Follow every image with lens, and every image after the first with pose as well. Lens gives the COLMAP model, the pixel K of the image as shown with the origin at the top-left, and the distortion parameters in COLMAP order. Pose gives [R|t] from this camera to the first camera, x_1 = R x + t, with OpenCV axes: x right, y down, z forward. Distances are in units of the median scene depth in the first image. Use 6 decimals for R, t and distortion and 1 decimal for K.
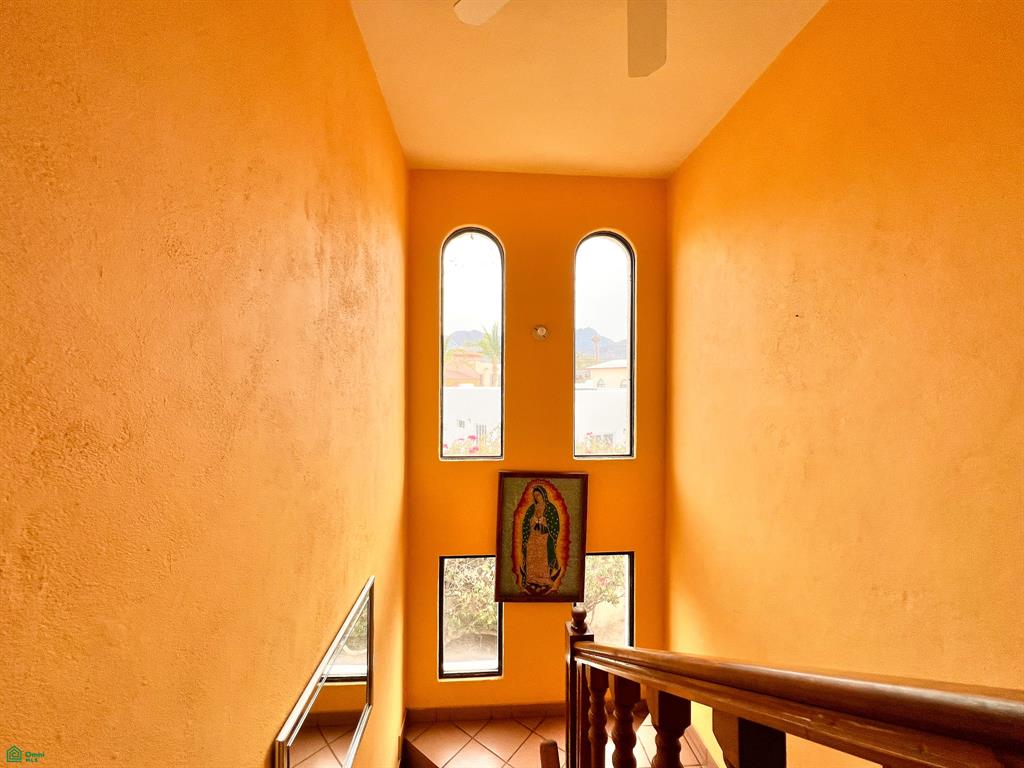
lens RADIAL K [[410.5, 0, 511.3], [0, 410.5, 384.1], [0, 0, 1]] dist [-0.003047, -0.000117]
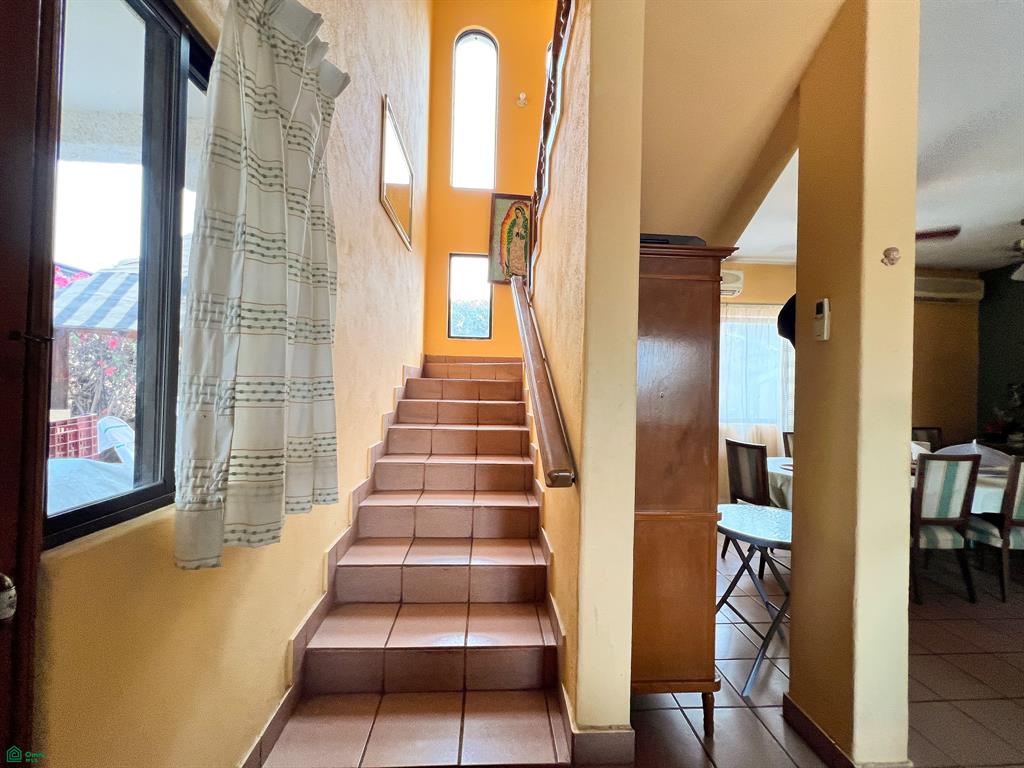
lens RADIAL K [[410.5, 0, 512.1], [0, 410.5, 380.9], [0, 0, 1]] dist [-0.003047, -0.000117]
pose [[0.999850, 0.017287, 0.000780, 0.051877], [-0.017280, 0.999814, -0.008619, 0.877041], [-0.000929, 0.008604, 0.999963, -0.439755]]
